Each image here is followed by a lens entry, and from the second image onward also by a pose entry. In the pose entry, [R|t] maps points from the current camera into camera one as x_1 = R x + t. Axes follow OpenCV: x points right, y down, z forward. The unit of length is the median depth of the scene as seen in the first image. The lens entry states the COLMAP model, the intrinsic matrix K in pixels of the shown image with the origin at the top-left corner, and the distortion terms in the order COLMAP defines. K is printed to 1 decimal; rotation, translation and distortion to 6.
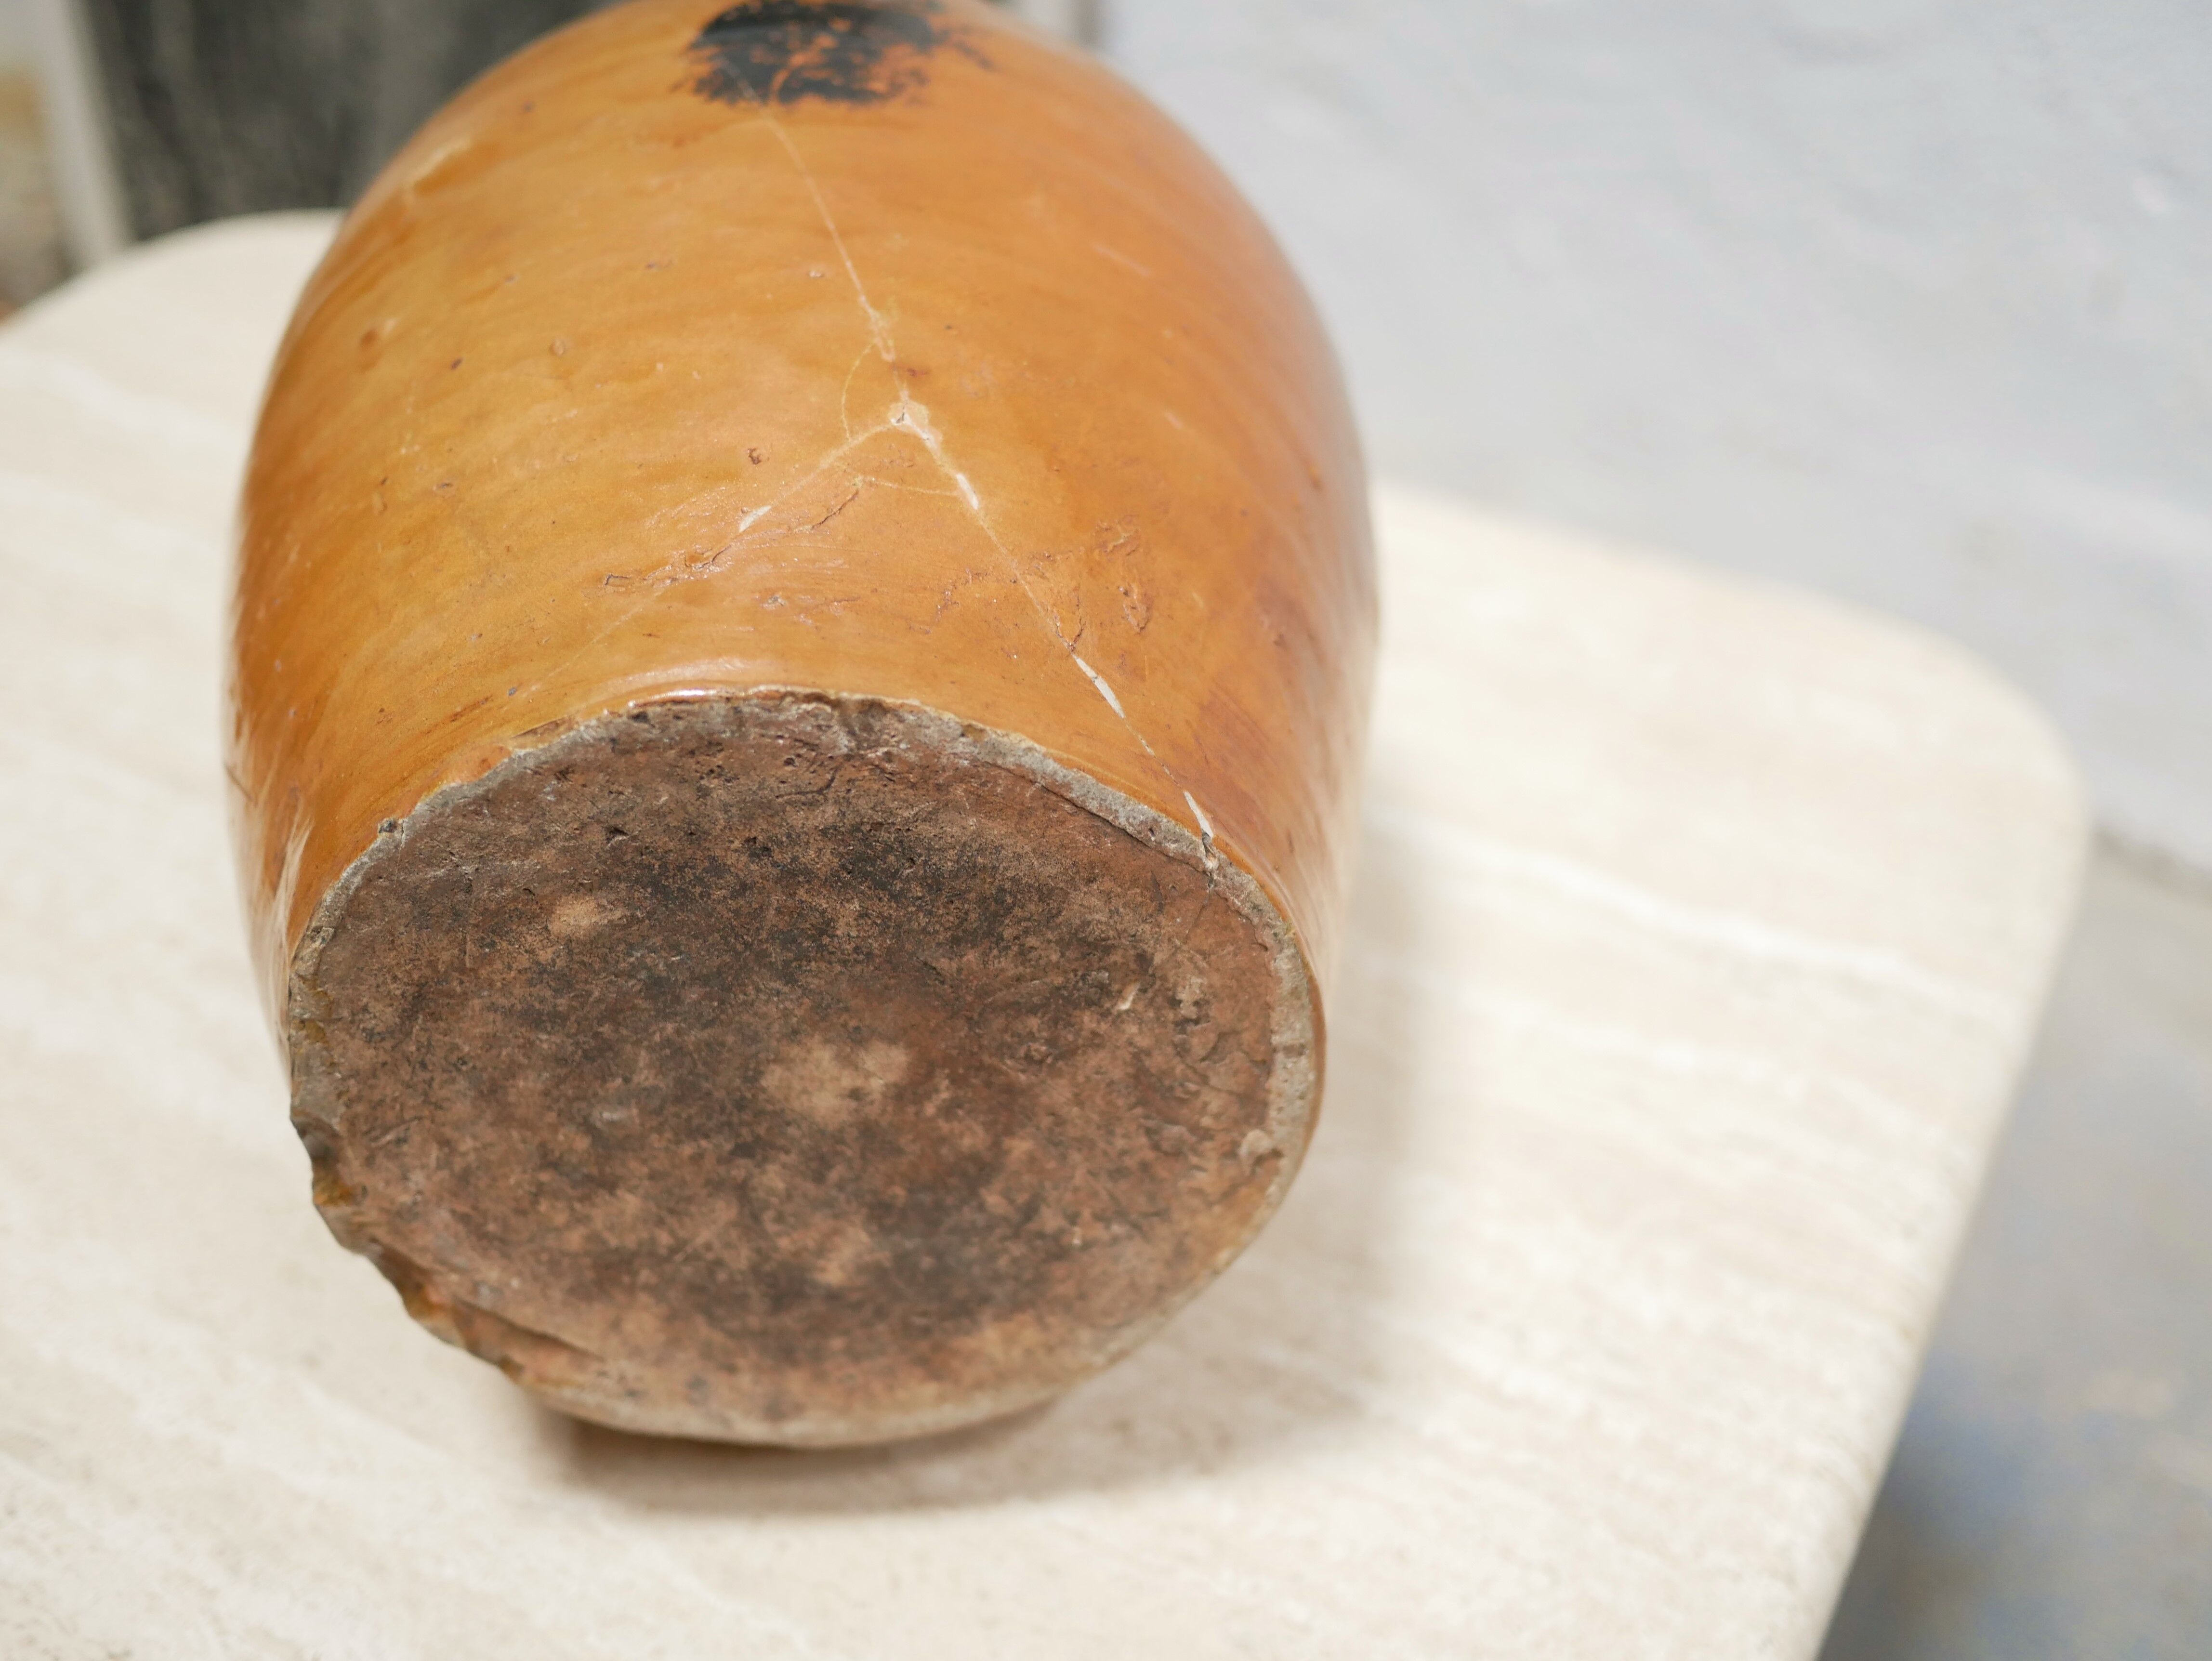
lens RADIAL K [[2564.4, 0, 1112.4], [0, 2564.4, 829.1], [0, 0, 1]] dist [-0.022586, 0.019200]
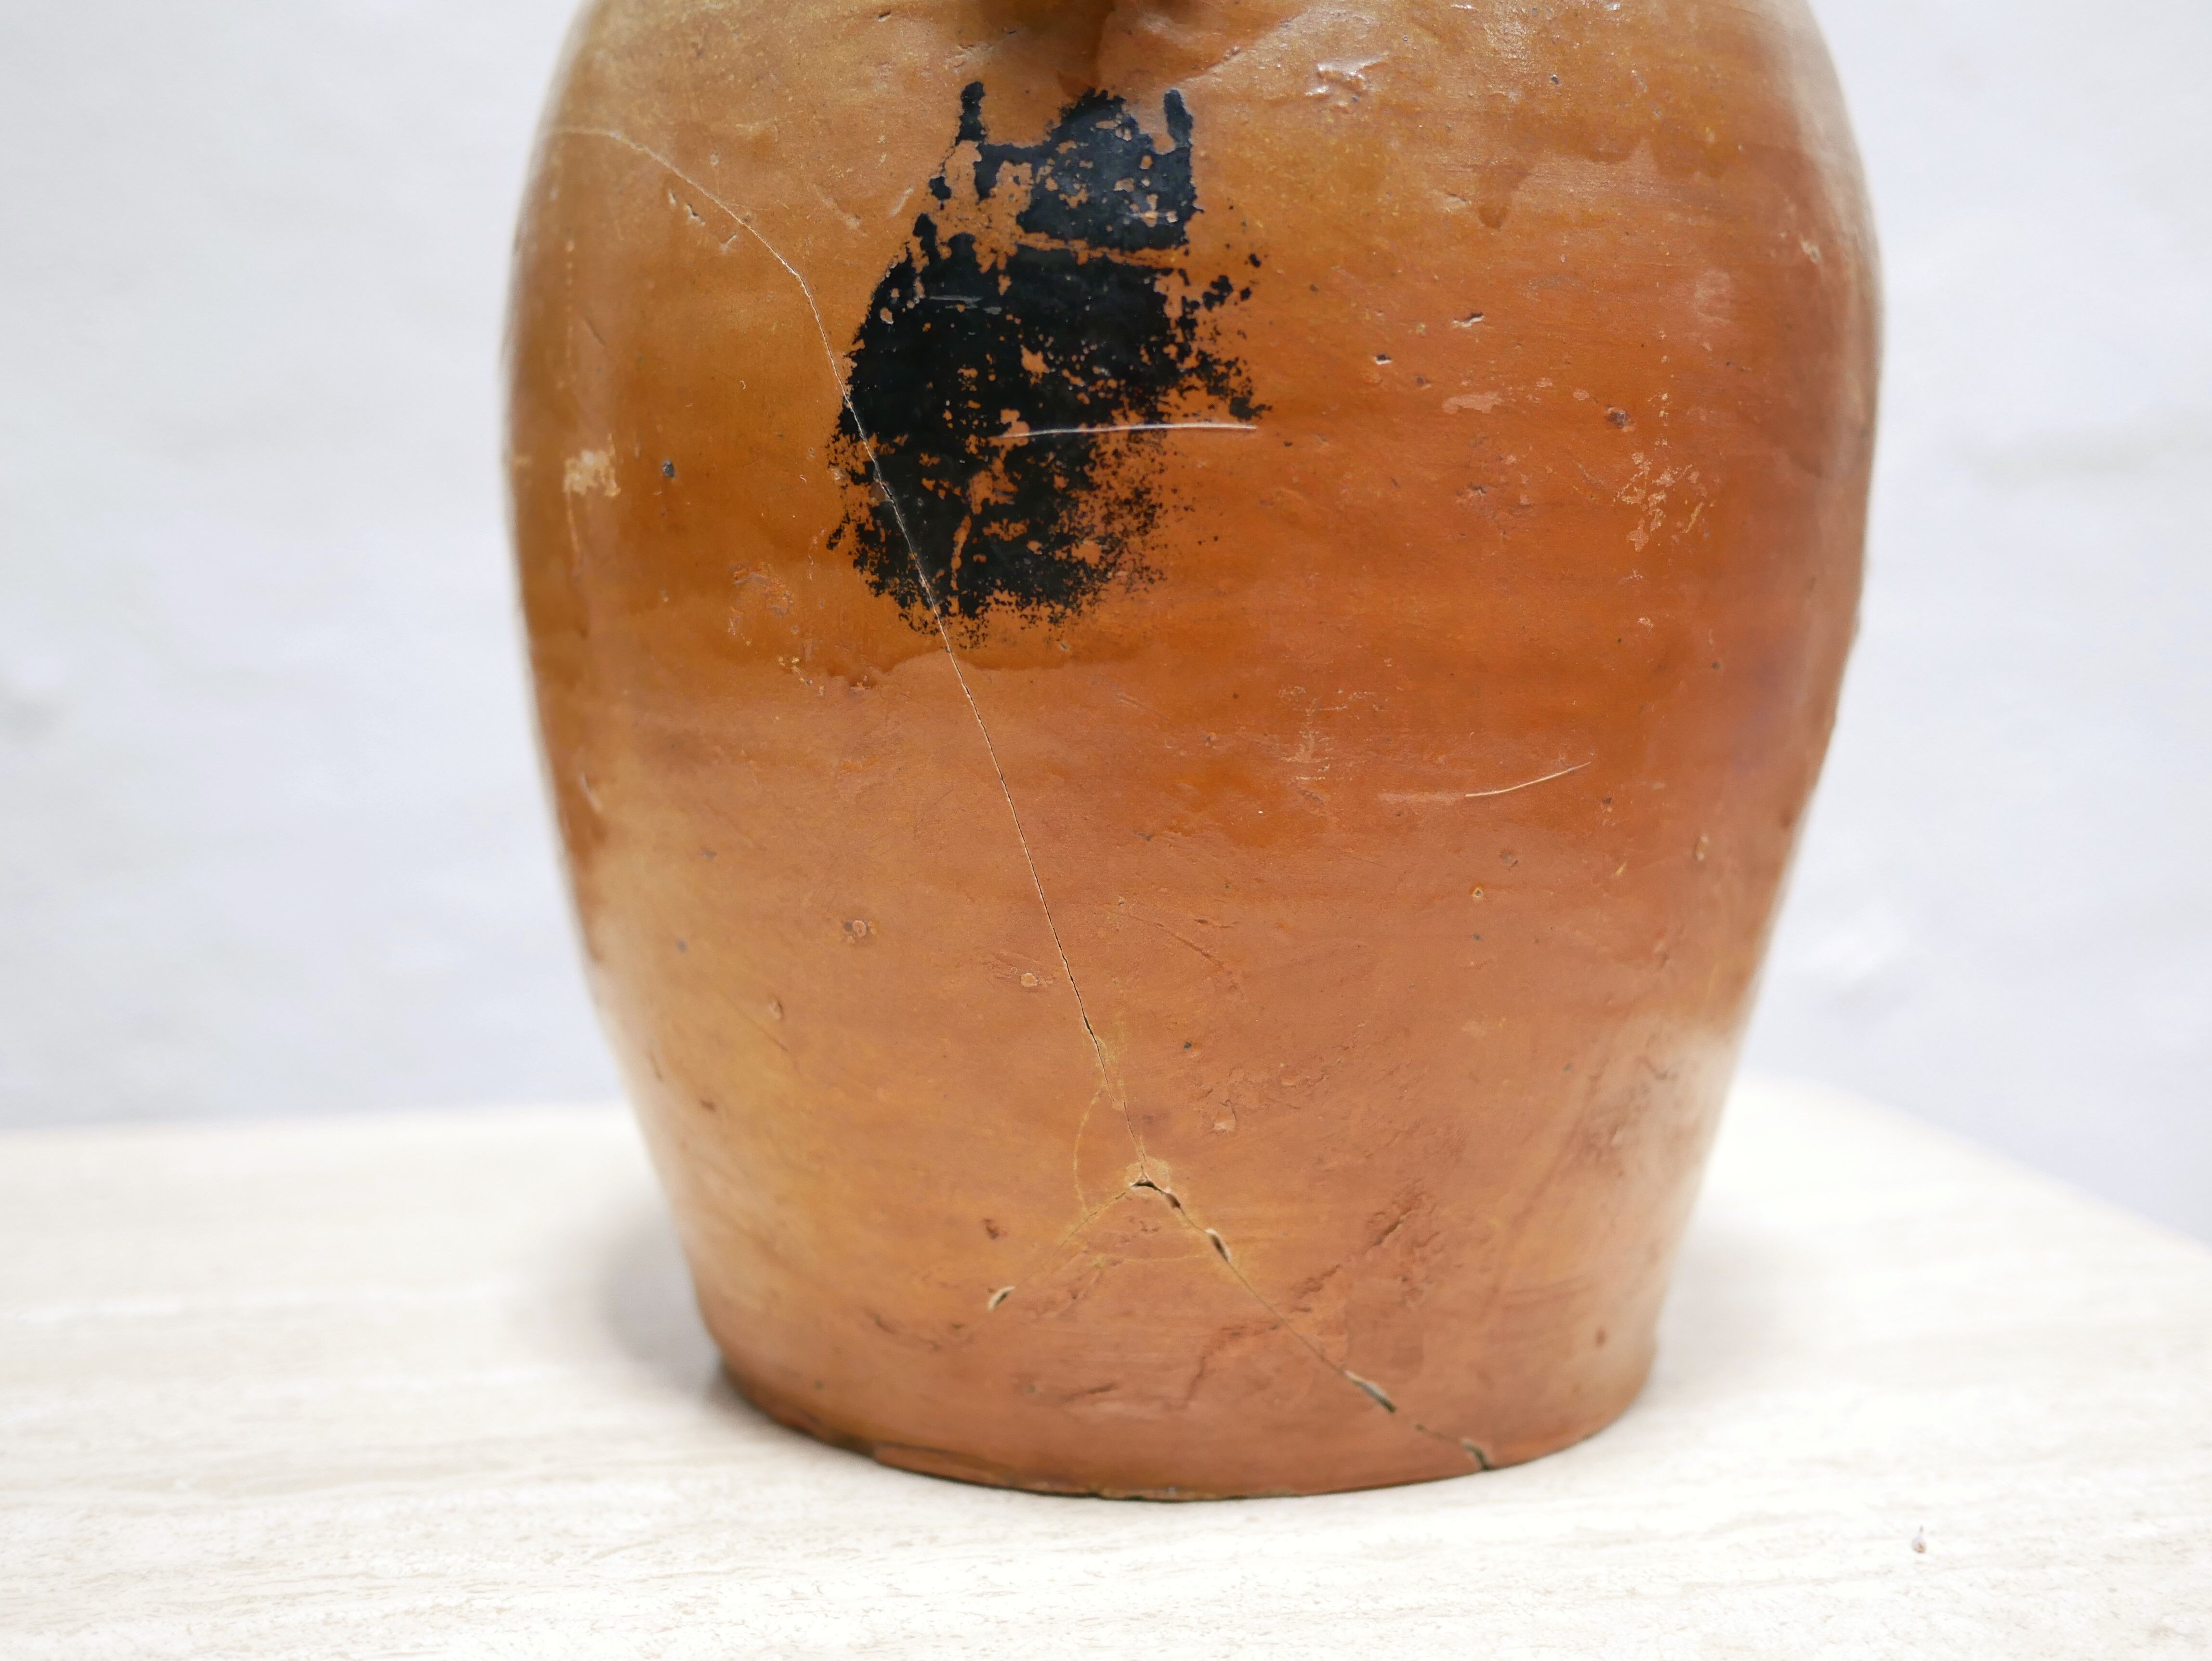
lens RADIAL K [[2564.4, 0, 1112.4], [0, 2564.4, 829.1], [0, 0, 1]] dist [-0.022586, 0.019200]
pose [[0.954005, 0.110019, -0.278872, 0.146635], [0.180890, 0.530554, 0.828125, -0.971024], [0.239066, -0.840481, 0.486250, 0.653754]]
